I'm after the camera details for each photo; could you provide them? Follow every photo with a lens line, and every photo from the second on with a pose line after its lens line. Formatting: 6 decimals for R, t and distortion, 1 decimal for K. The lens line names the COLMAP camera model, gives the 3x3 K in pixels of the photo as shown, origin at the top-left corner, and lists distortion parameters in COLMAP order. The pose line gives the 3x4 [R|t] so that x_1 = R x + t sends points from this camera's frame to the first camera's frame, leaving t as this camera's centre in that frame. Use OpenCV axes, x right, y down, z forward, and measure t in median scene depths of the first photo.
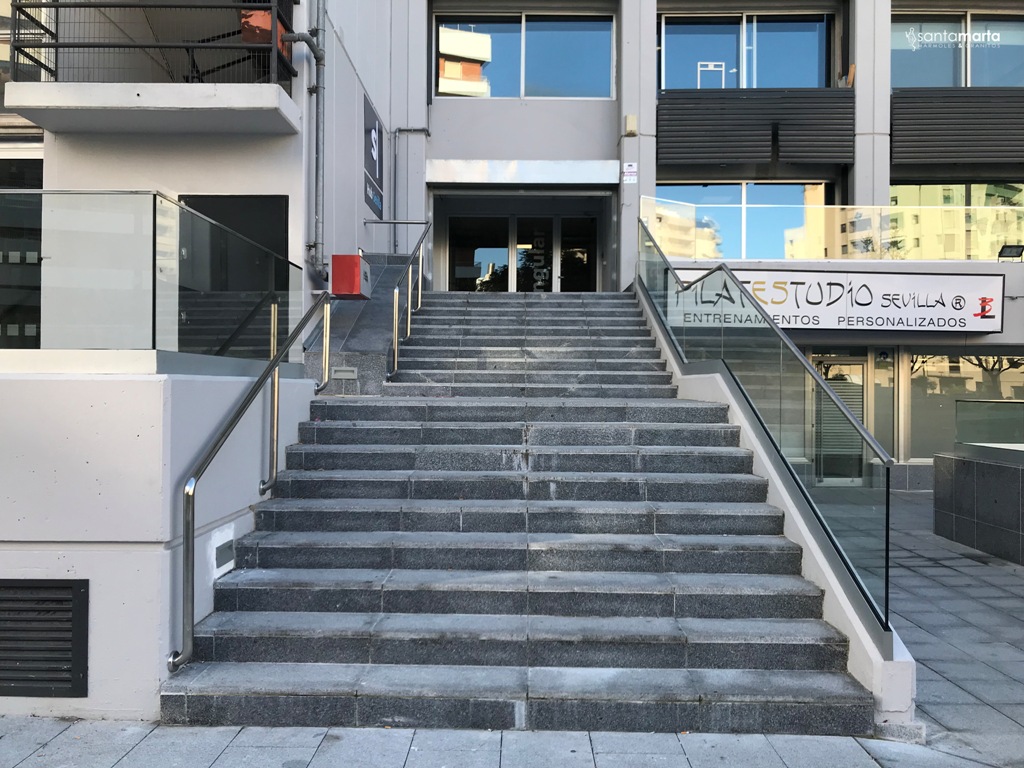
lens RADIAL K [[857.9, 0, 510.9], [0, 857.9, 384.8], [0, 0, 1]] dist [-0.011510, -0.023953]
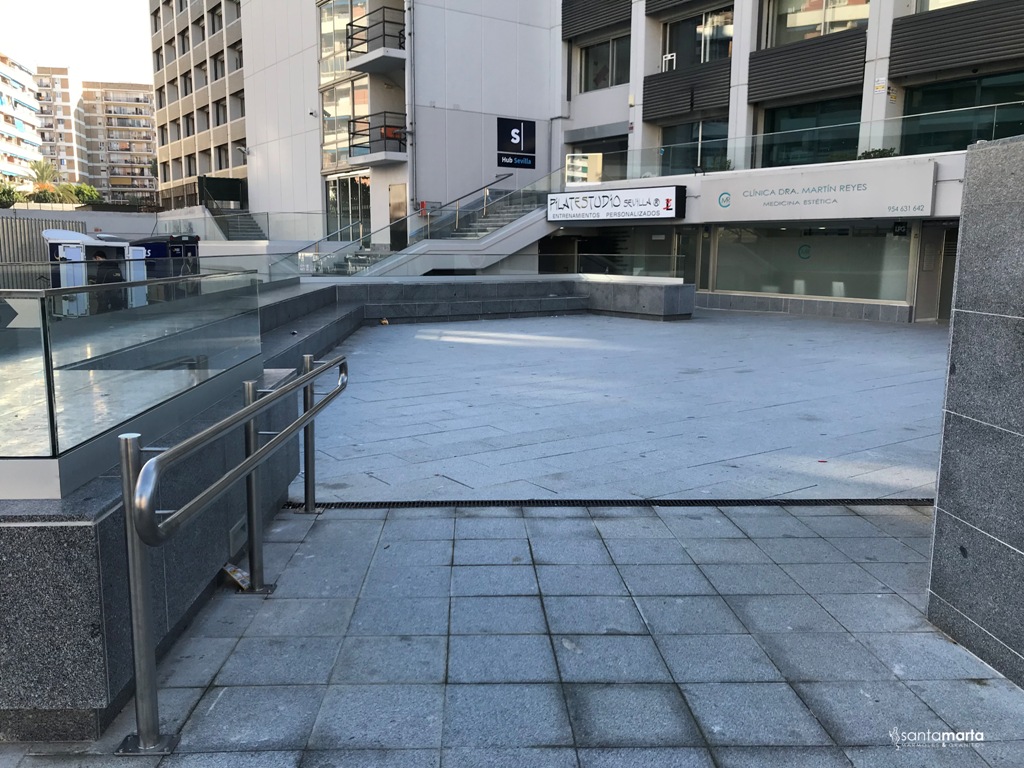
lens RADIAL K [[857.9, 0, 510.7], [0, 857.9, 384.9], [0, 0, 1]] dist [-0.011510, -0.023953]
pose [[0.592767, 0.123881, -0.795790, 1.879417], [0.005292, 0.987479, 0.157663, 0.000780], [0.805357, -0.097669, 0.584689, -0.393353]]
